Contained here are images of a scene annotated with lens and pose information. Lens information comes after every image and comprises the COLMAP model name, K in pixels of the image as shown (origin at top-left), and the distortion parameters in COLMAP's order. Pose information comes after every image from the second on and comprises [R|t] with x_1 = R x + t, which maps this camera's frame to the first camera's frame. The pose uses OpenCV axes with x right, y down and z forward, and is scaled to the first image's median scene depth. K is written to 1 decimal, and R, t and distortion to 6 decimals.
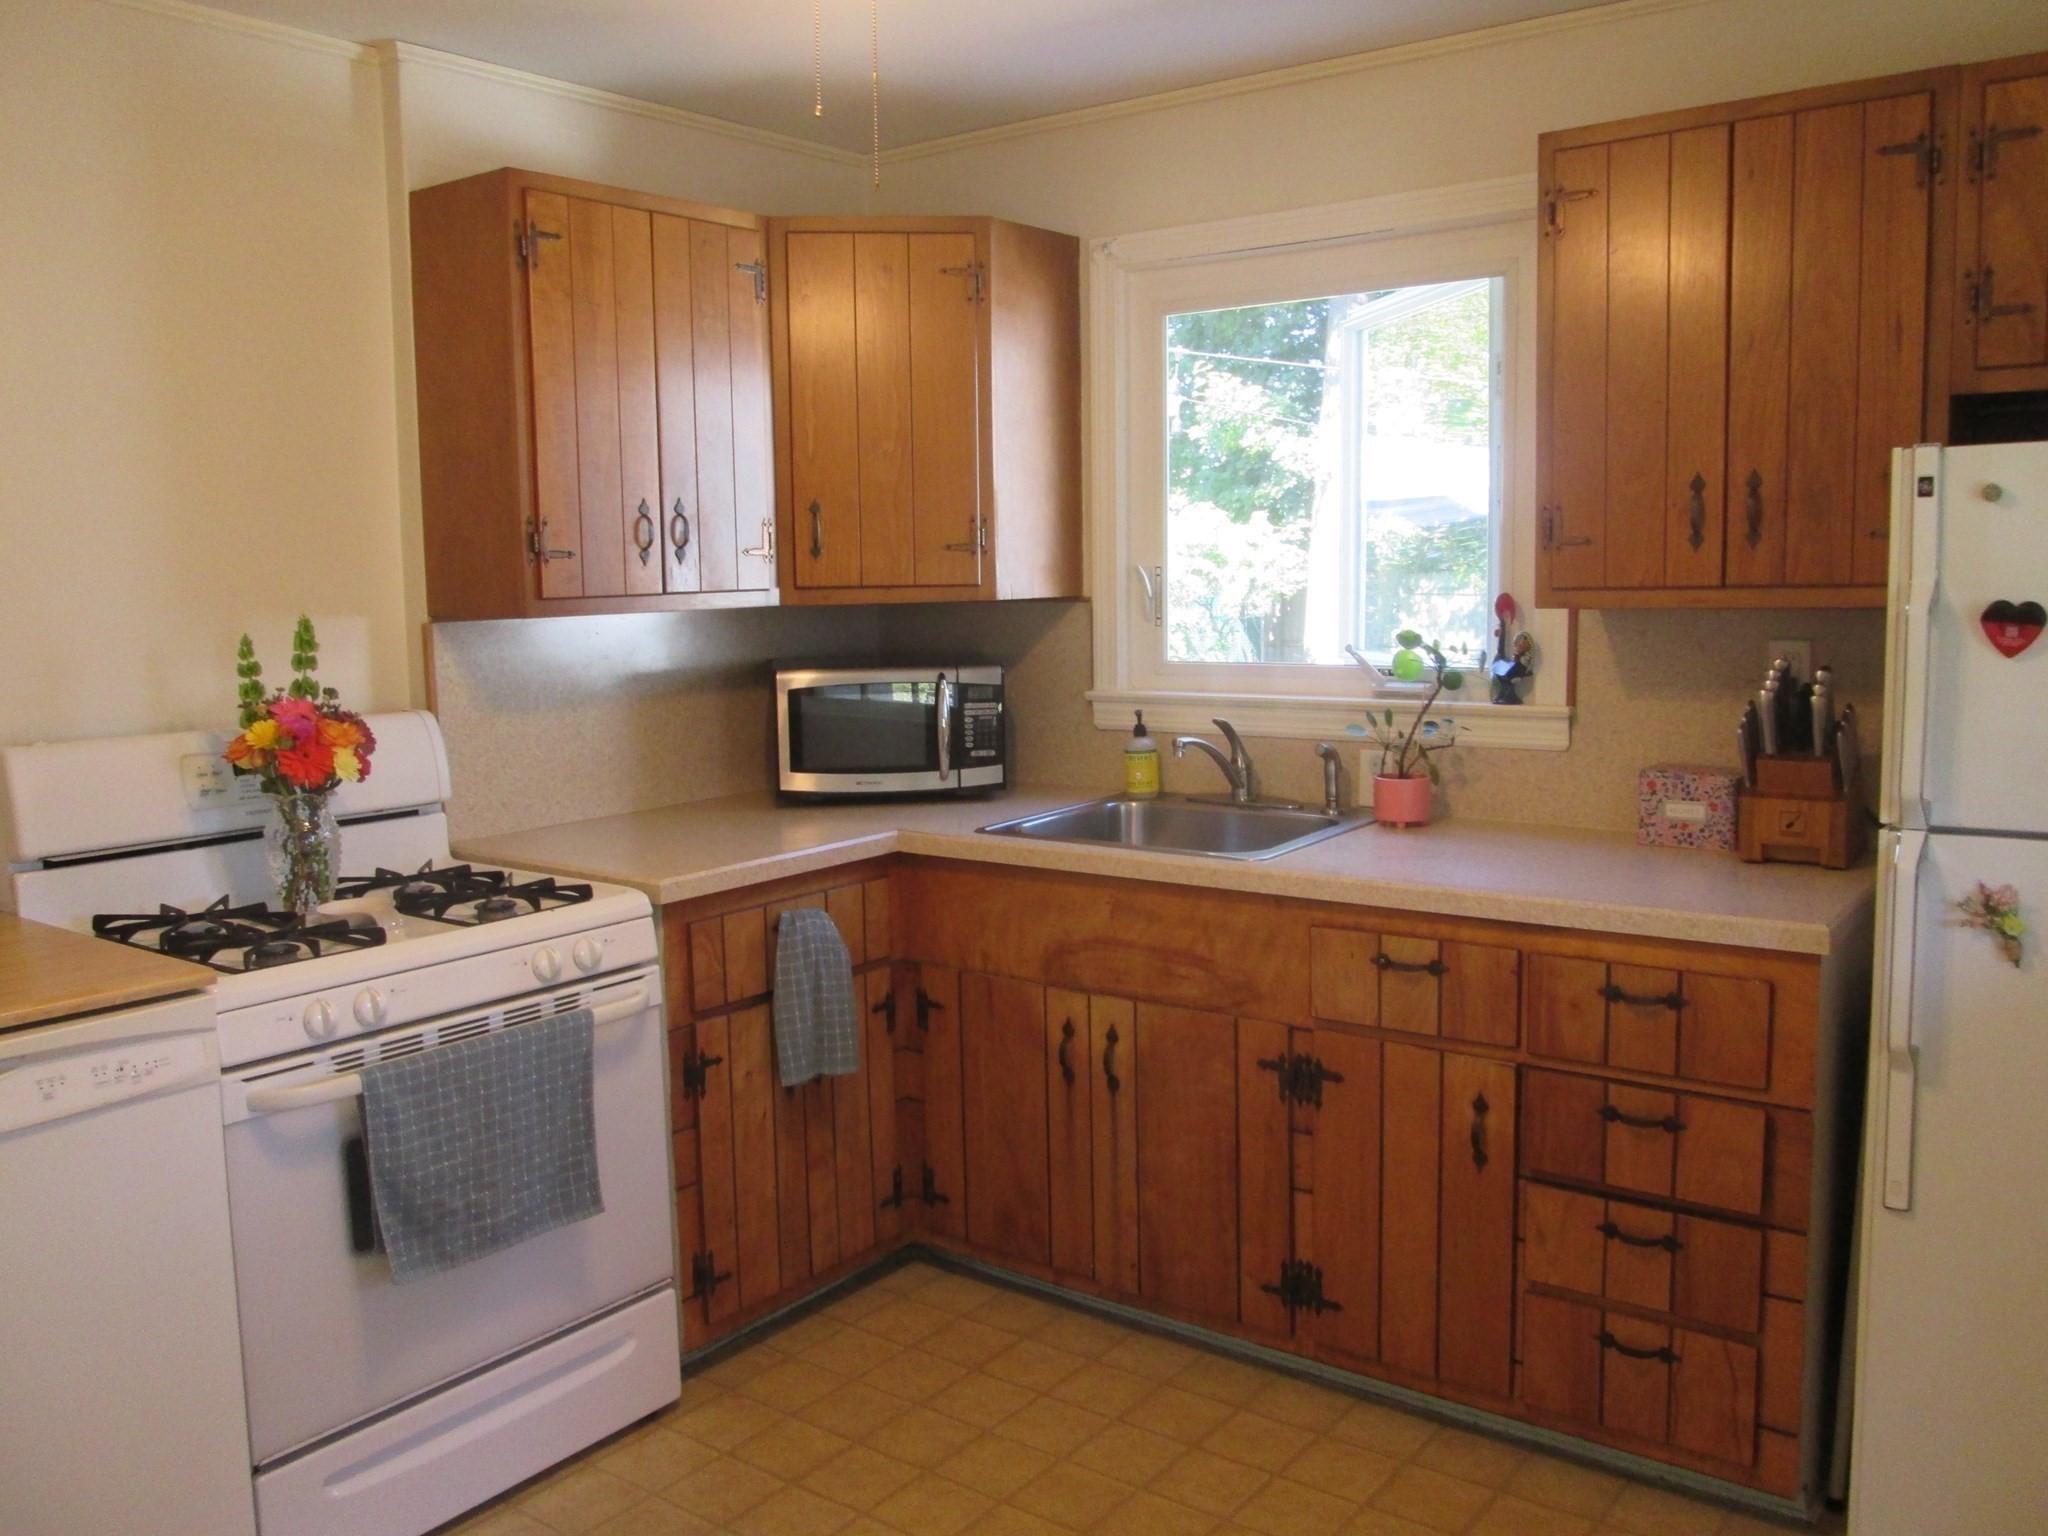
lens RADIAL K [[1680.2, 0, 1020.3], [0, 1680.2, 764.2], [0, 0, 1]] dist [-0.056615, 0.010537]
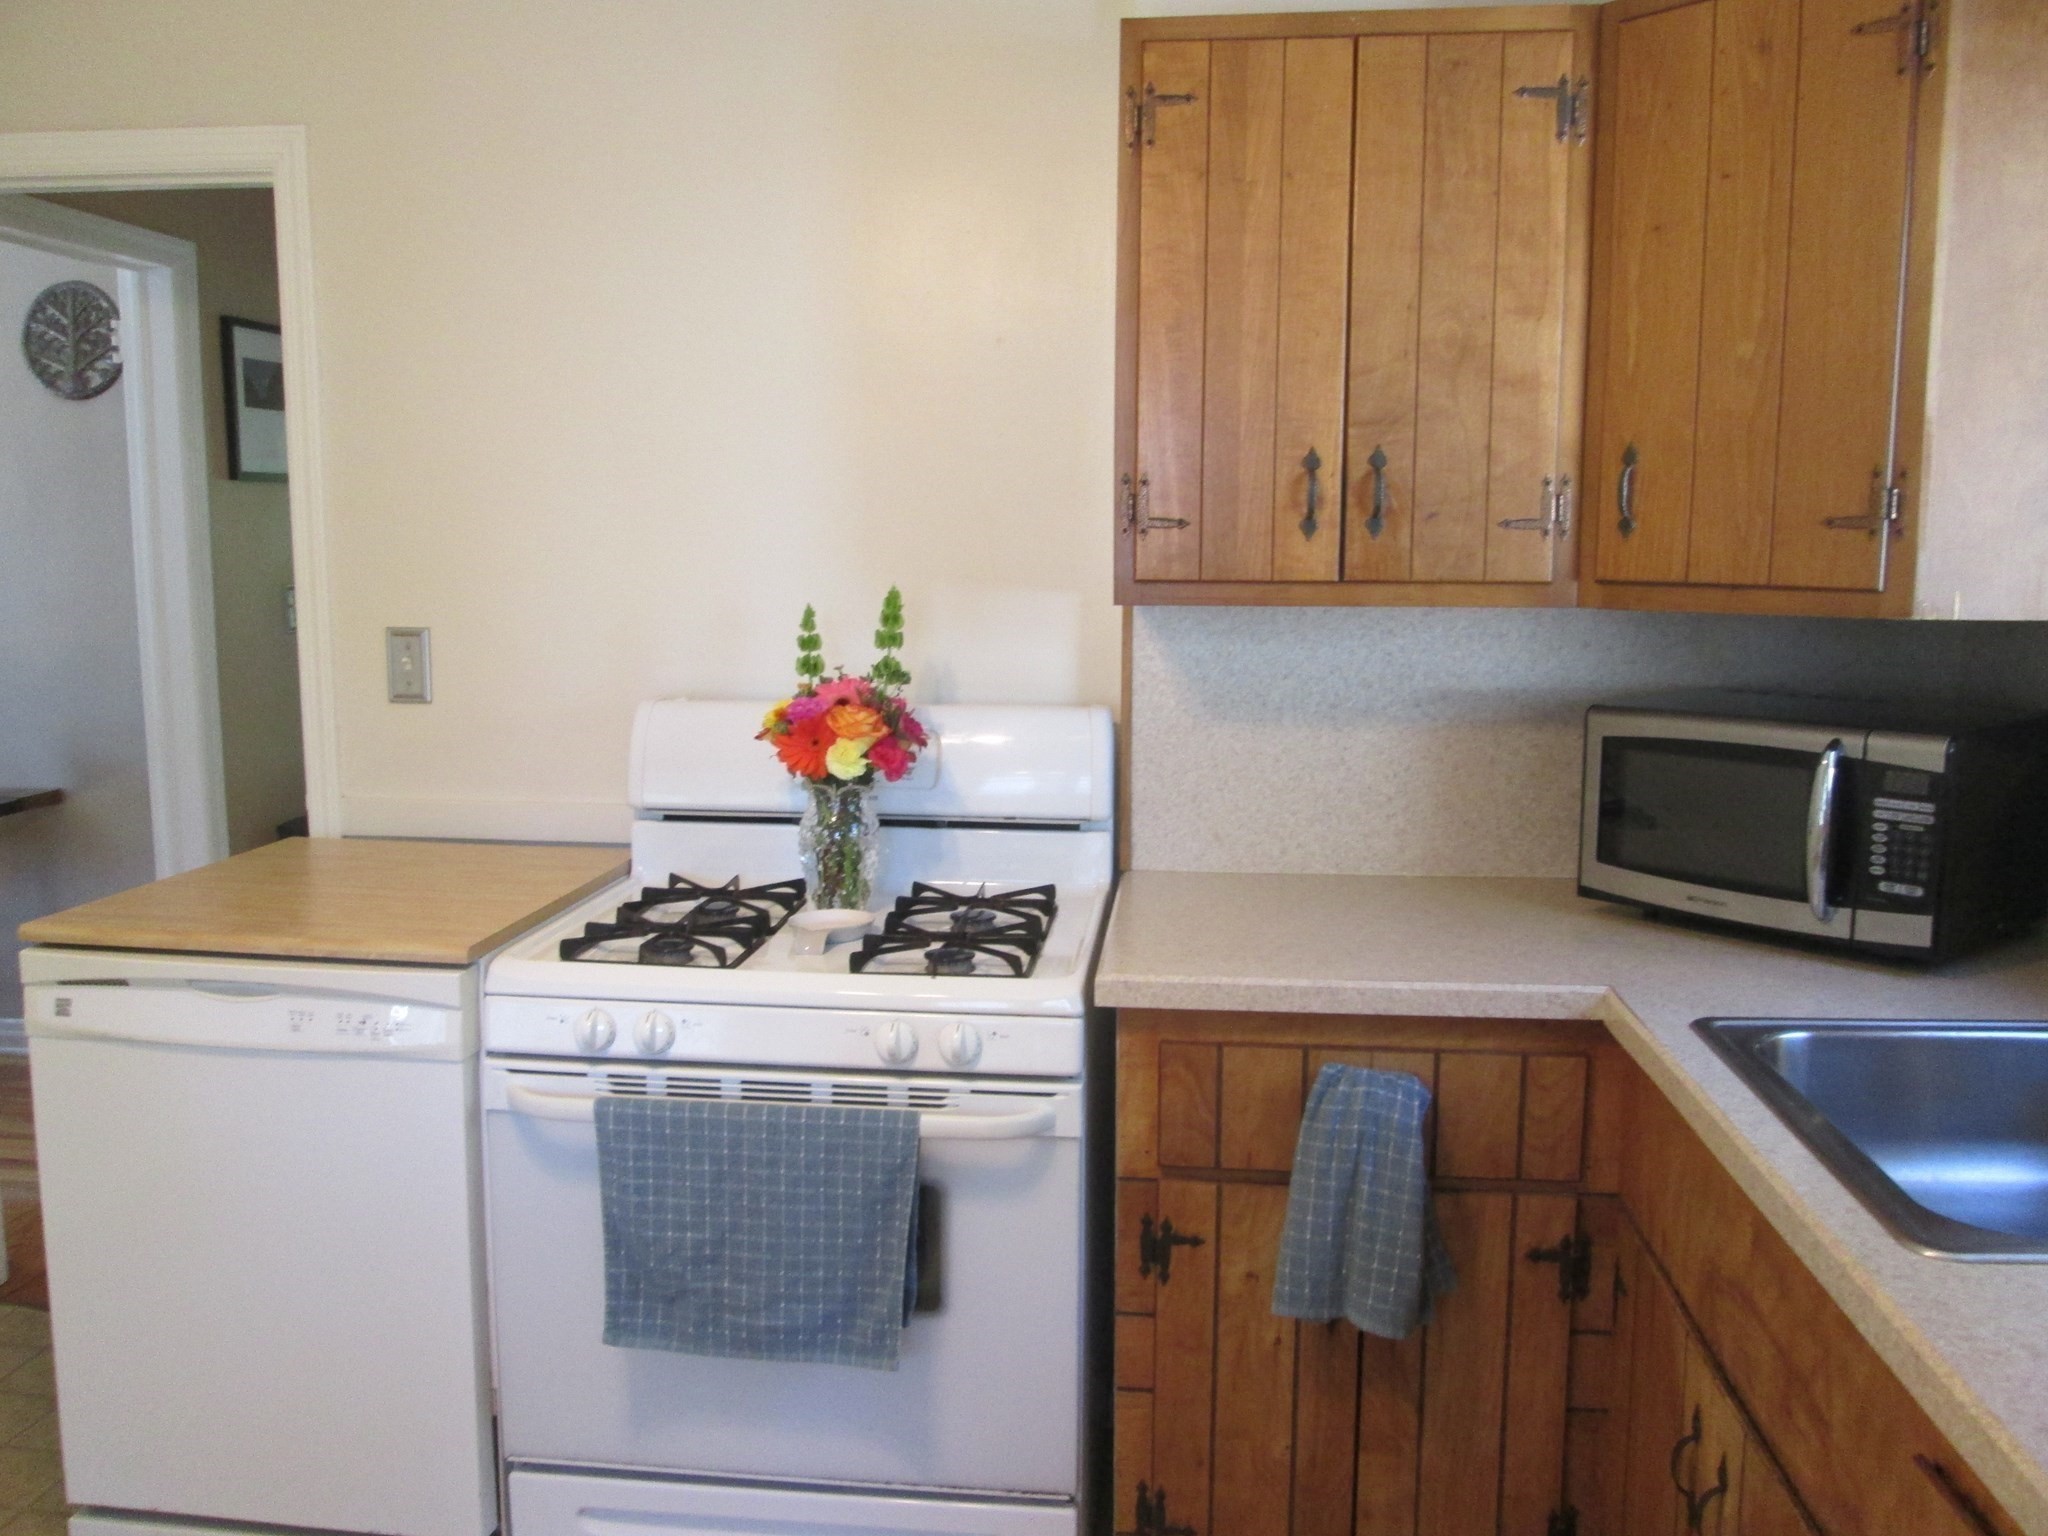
lens RADIAL K [[1680.2, 0, 1023.1], [0, 1680.2, 764.7], [0, 0, 1]] dist [-0.056615, 0.010537]
pose [[0.508641, 0.130743, -0.850994, 0.347735], [-0.115492, 0.989831, 0.083044, -0.070946], [0.853197, 0.056044, 0.518569, 0.542736]]
